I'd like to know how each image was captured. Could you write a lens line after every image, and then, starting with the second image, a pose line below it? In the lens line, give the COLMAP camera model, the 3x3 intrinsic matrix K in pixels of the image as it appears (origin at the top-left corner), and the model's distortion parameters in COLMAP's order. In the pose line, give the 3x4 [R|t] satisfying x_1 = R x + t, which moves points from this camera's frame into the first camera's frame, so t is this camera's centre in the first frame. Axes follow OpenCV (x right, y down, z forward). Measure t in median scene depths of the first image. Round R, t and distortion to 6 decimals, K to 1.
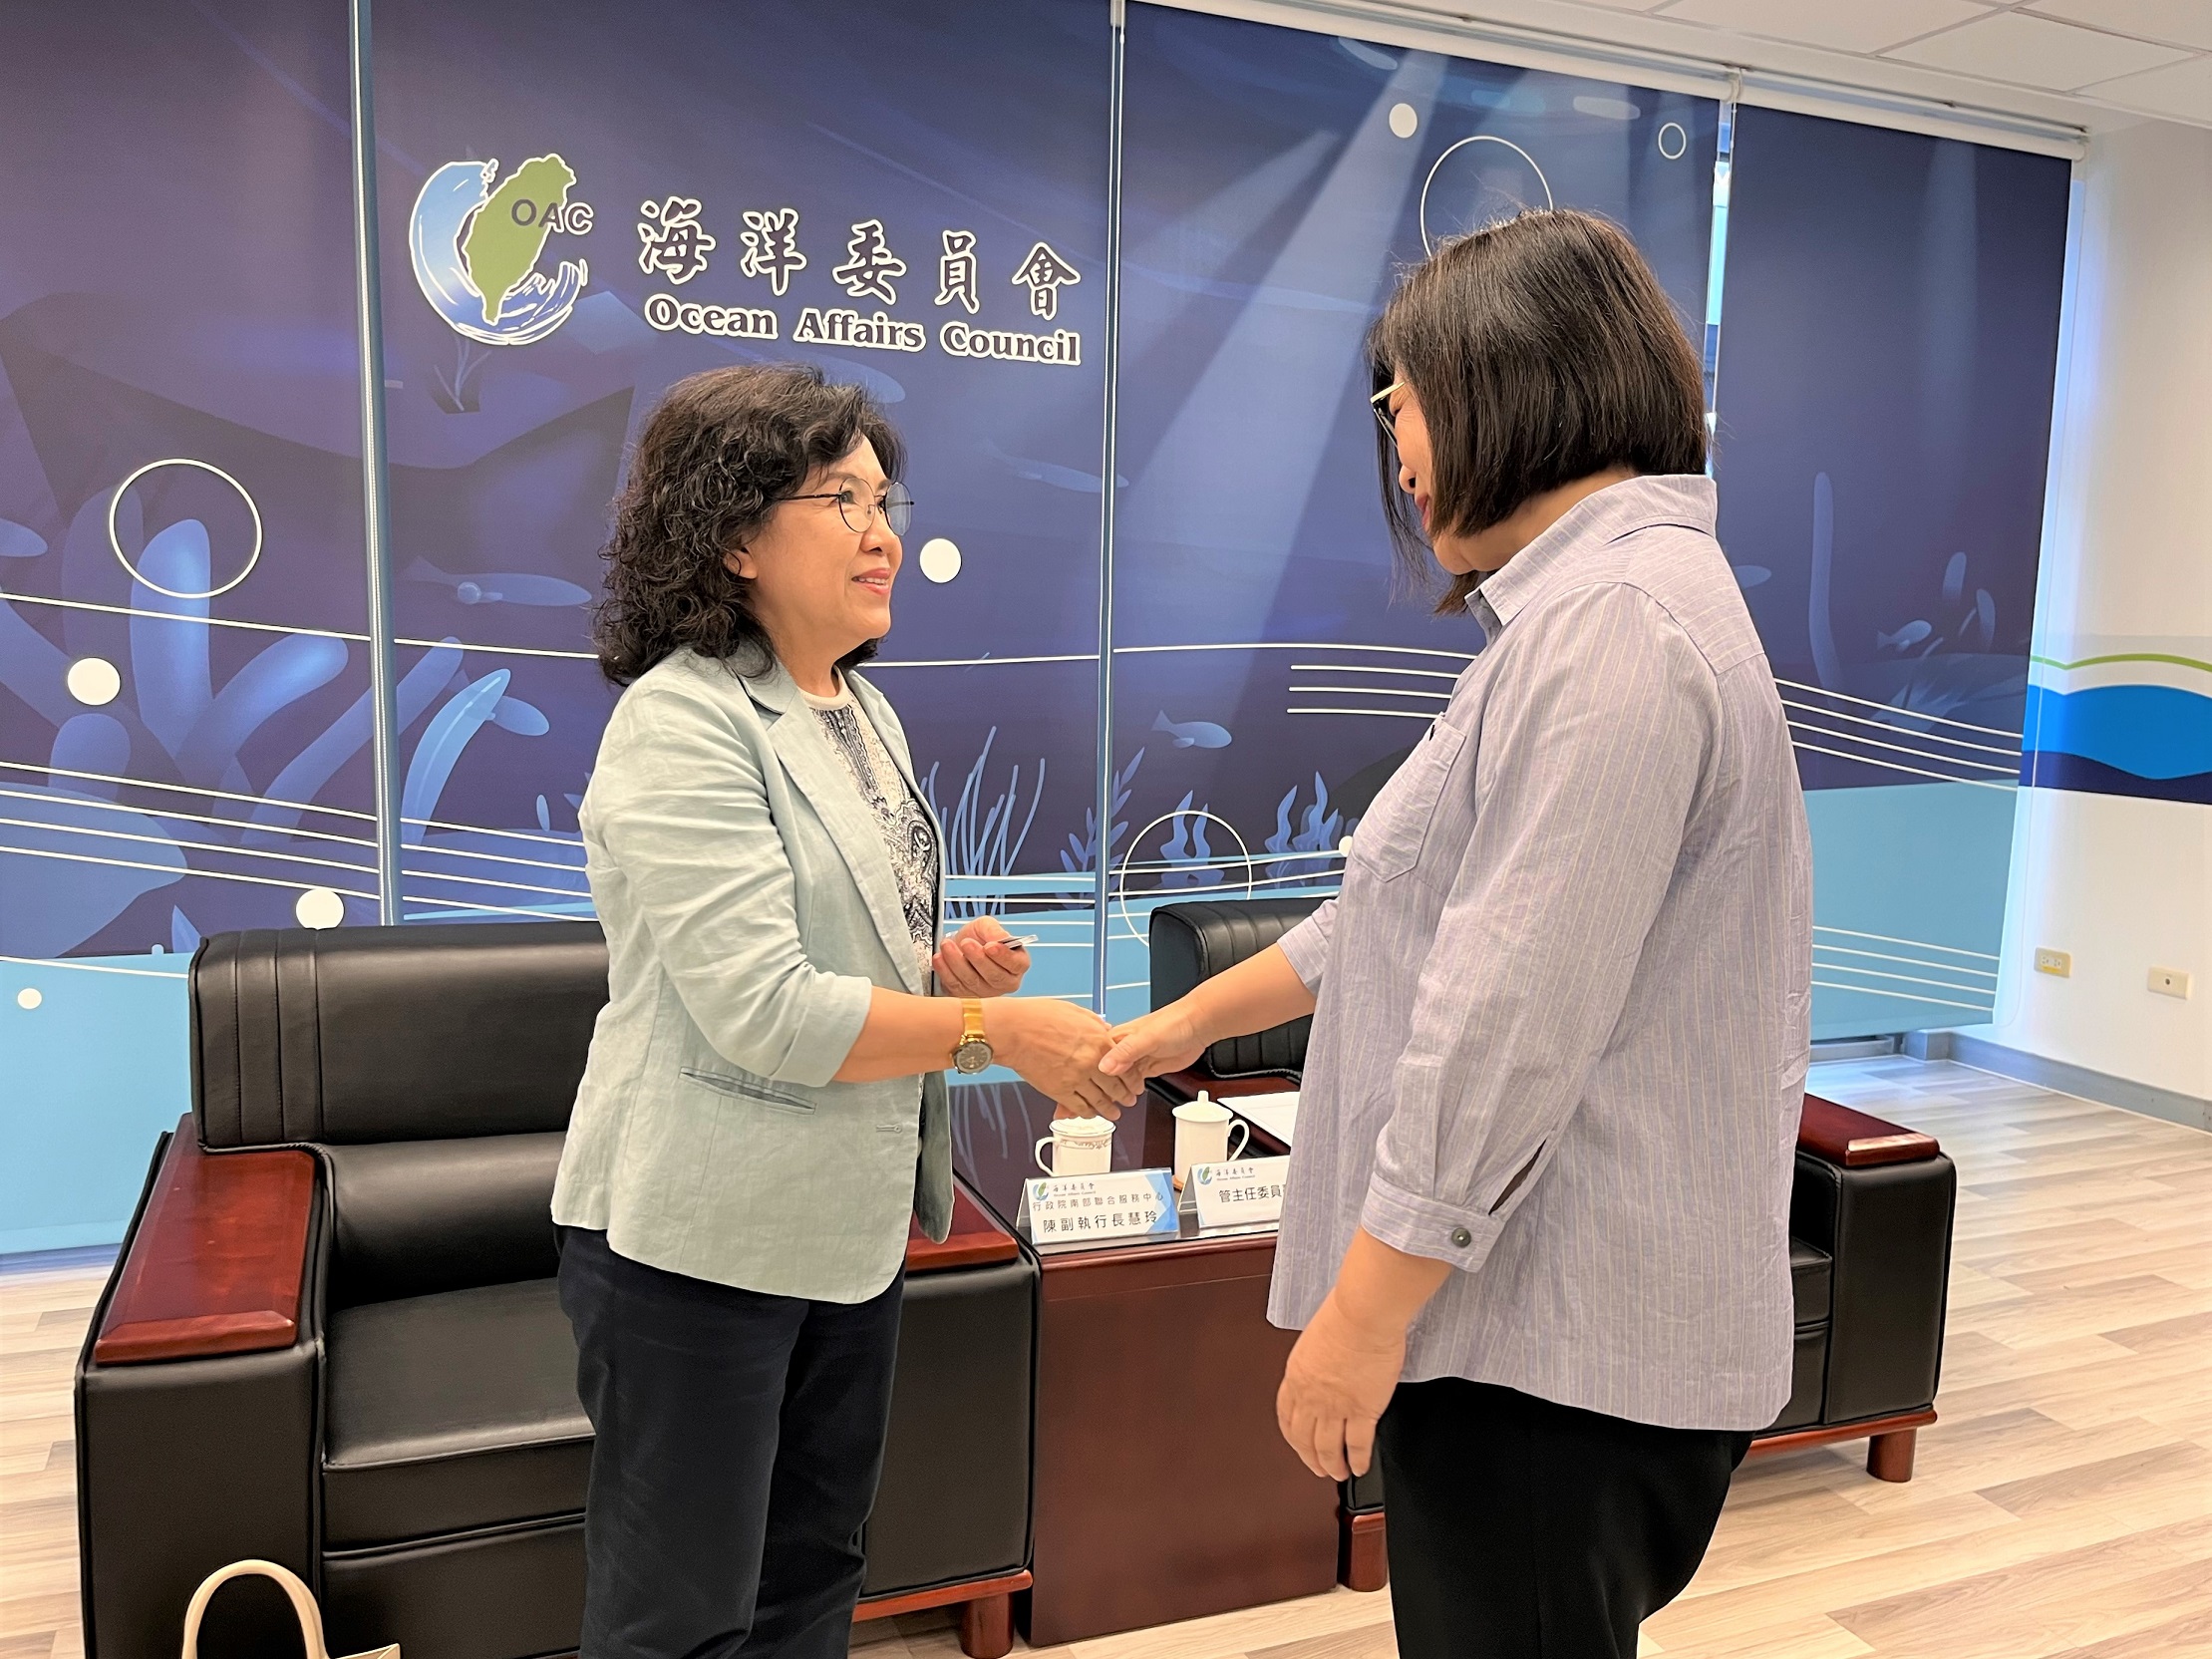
lens RADIAL K [[1693.1, 0, 1136.5], [0, 1693.1, 829.8], [0, 0, 1]] dist [0.011595, 0.010240]
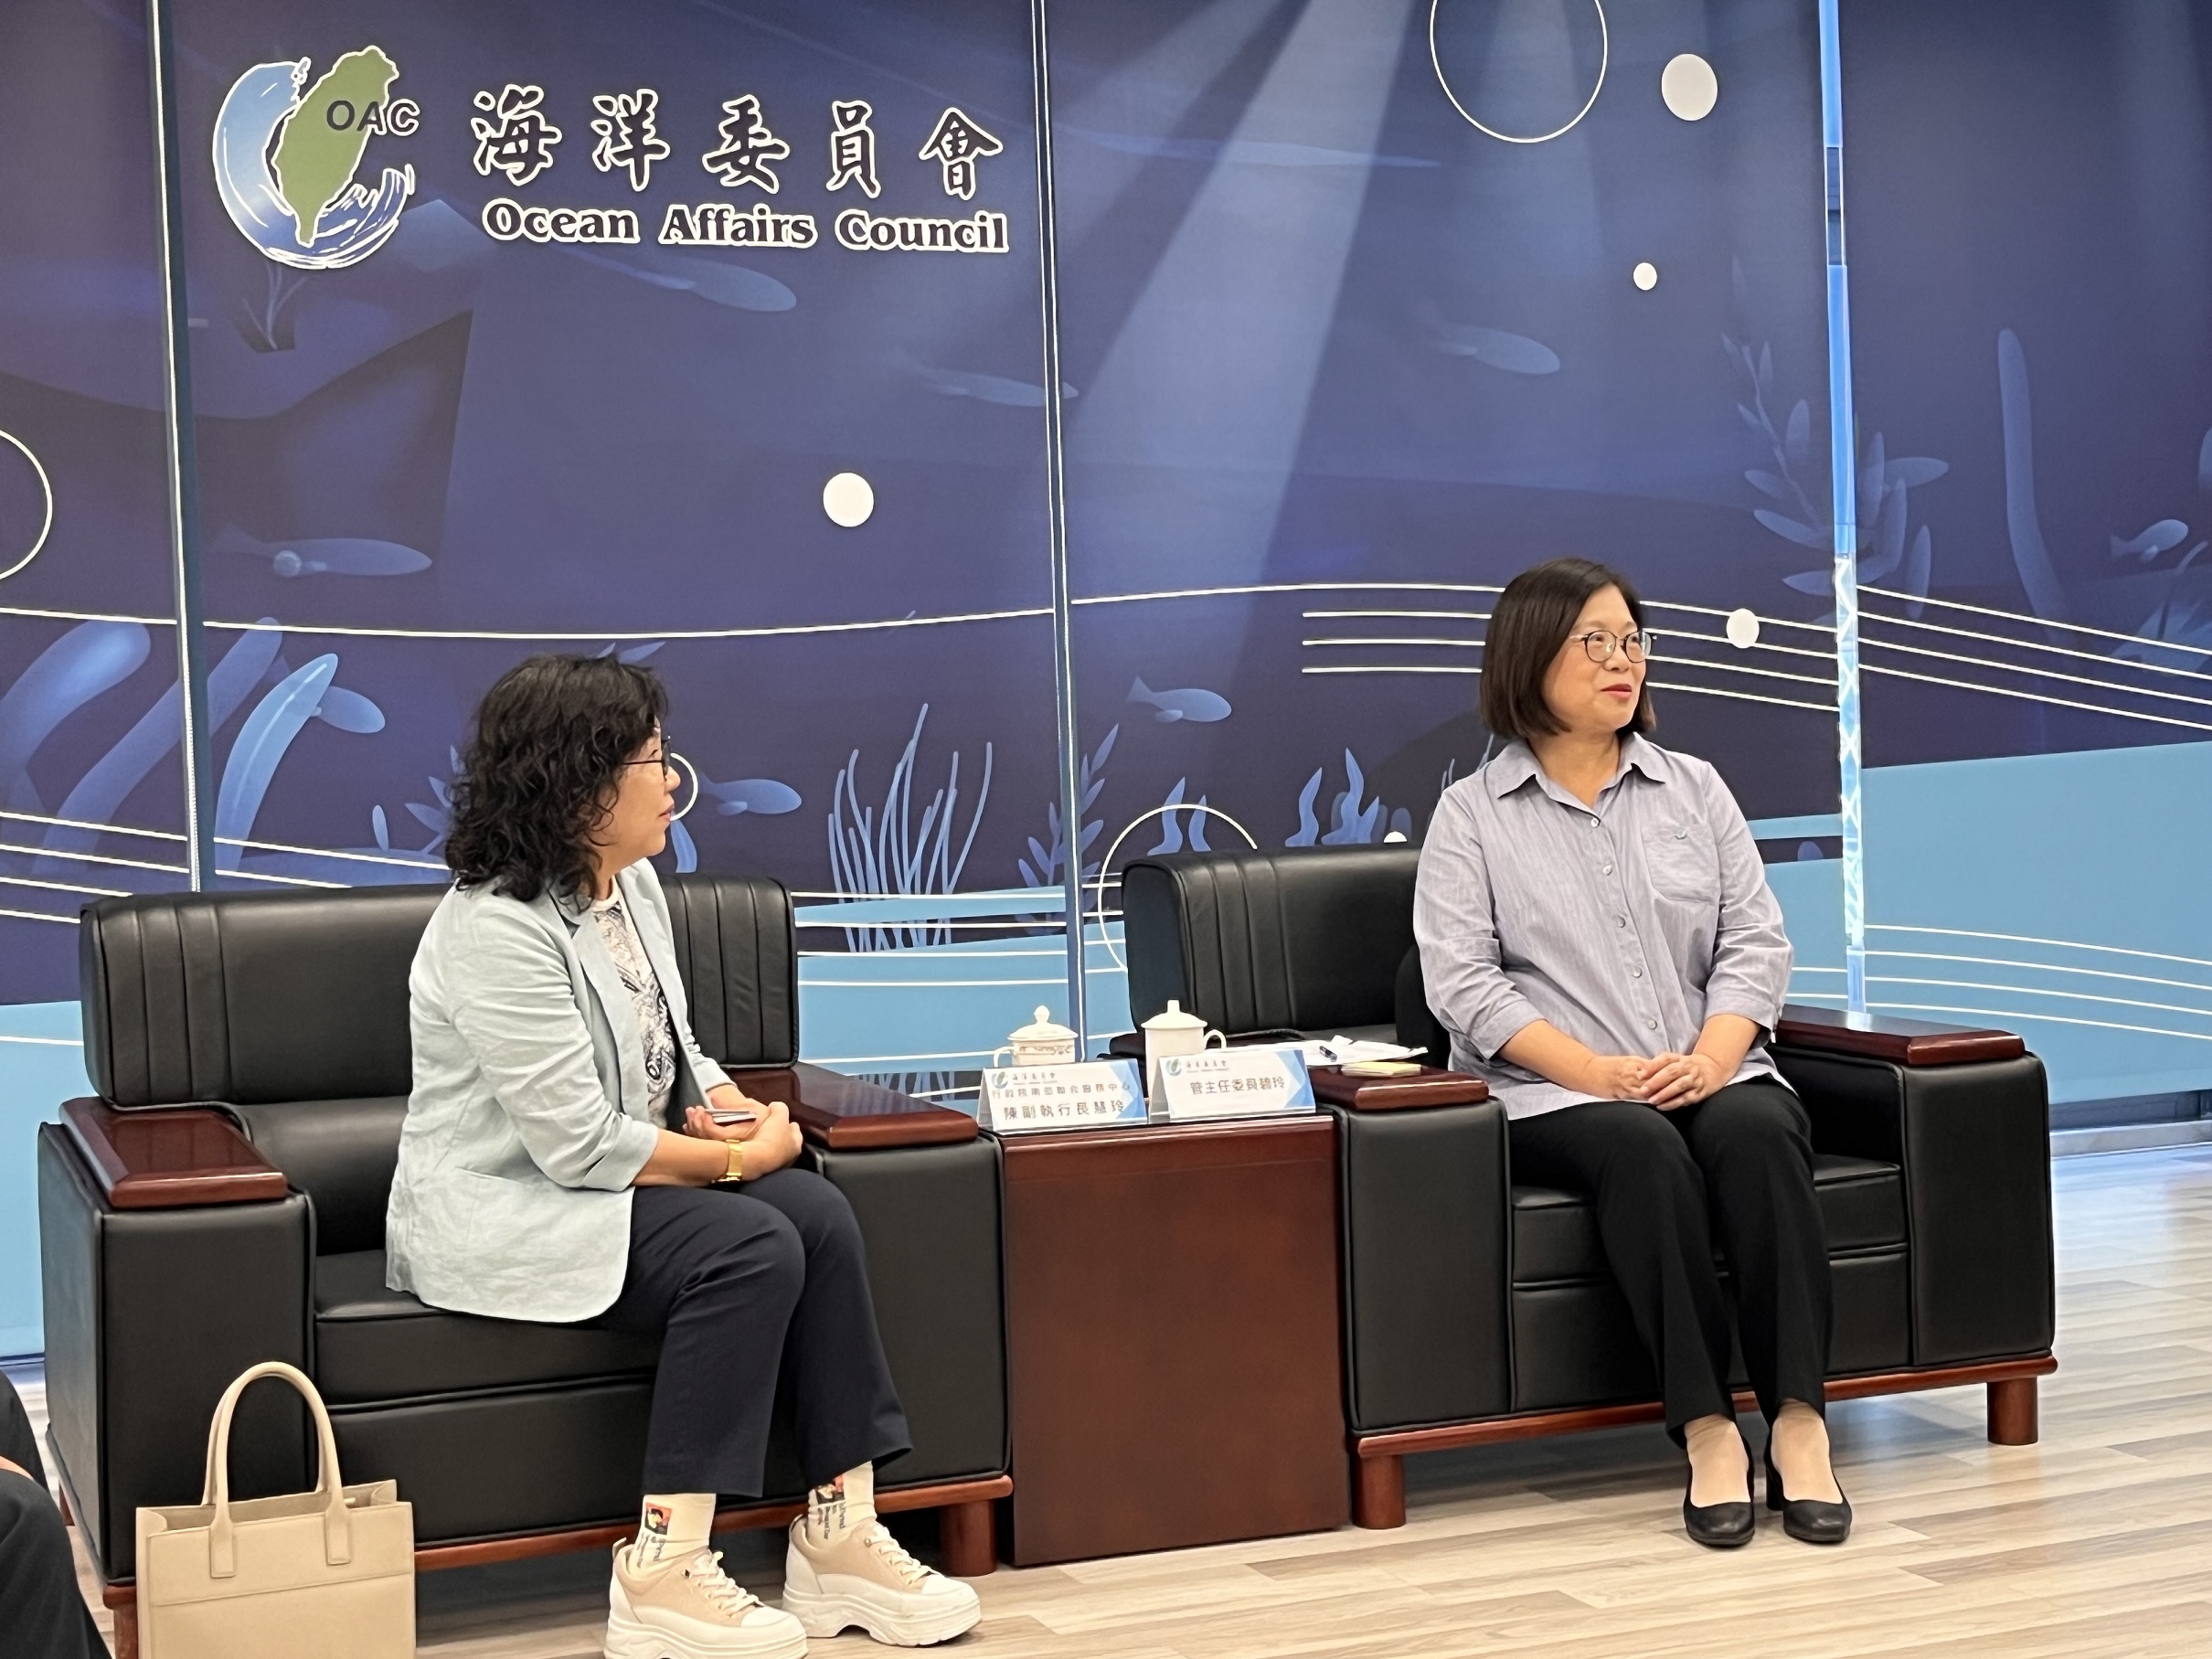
lens RADIAL K [[3330.2, 0, 1102.1], [0, 3330.2, 829.8], [0, 0, 1]] dist [0.057720, 0.000000]
pose [[0.997780, -0.060599, -0.027619, 0.040527], [0.057261, 0.992411, -0.108817, 0.184638], [0.034003, 0.106994, 0.993678, -0.579441]]
